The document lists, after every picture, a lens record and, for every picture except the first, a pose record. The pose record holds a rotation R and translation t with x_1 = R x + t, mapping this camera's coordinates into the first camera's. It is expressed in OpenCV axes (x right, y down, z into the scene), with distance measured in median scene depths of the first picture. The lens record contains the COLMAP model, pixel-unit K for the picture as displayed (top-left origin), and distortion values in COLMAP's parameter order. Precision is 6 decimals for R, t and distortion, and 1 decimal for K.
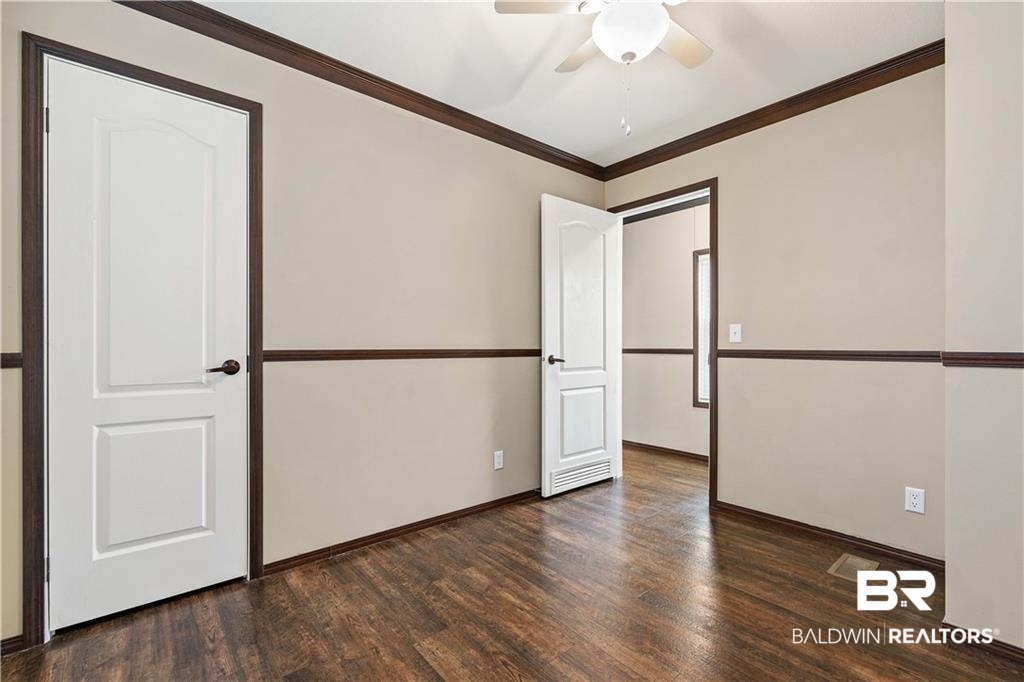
lens RADIAL K [[441.8, 0, 529.0], [0, 441.8, 345.6], [0, 0, 1]] dist [-0.011571, 0.000514]
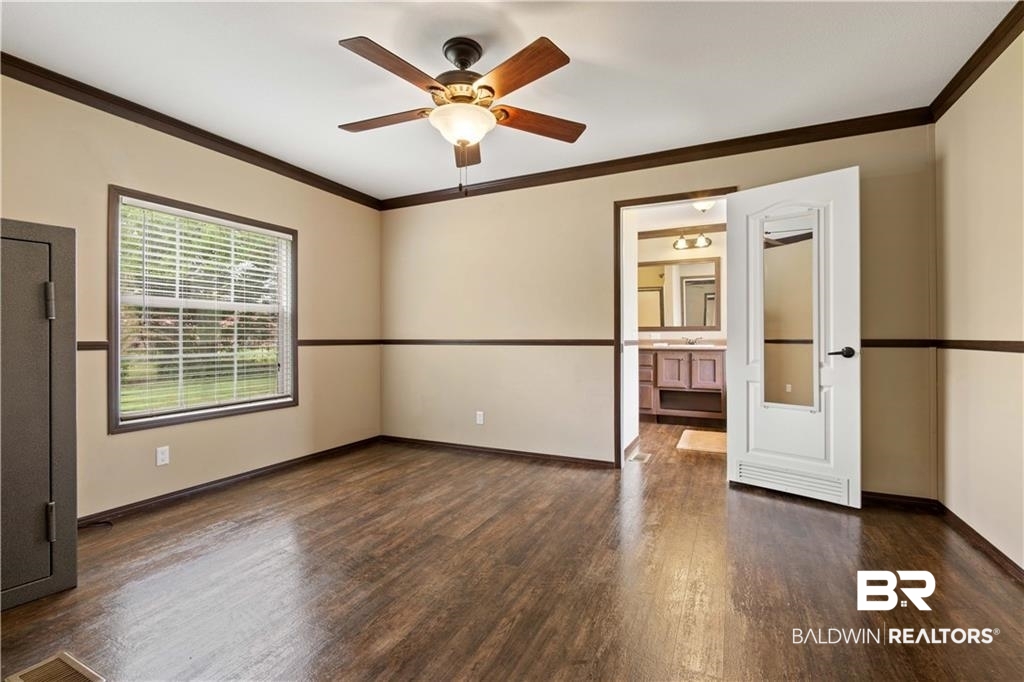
lens RADIAL K [[454.2, 0, 512.0], [0, 454.2, 341.0], [0, 0, 1]] dist [0.016063, -0.000562]
pose [[-0.389698, -0.005709, 0.920925, -1.499172], [0.001992, 0.999973, 0.007043, 0.008995], [-0.920941, 0.004579, -0.389676, 1.244090]]
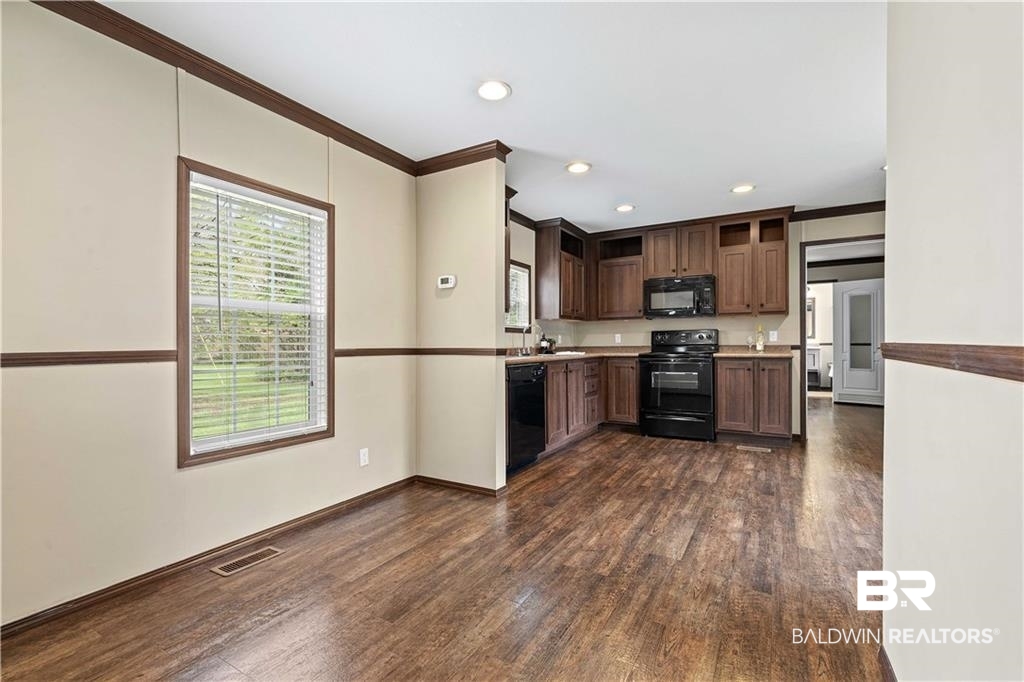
lens RADIAL K [[453.3, 0, 512.0], [0, 453.3, 341.0], [0, 0, 1]] dist [-0.002534, 0.000097]
pose [[-0.314142, 0.006407, 0.949354, -1.257479], [0.002016, 0.999979, -0.006082, 0.003866], [-0.949374, 0.000003, -0.314148, 1.689471]]
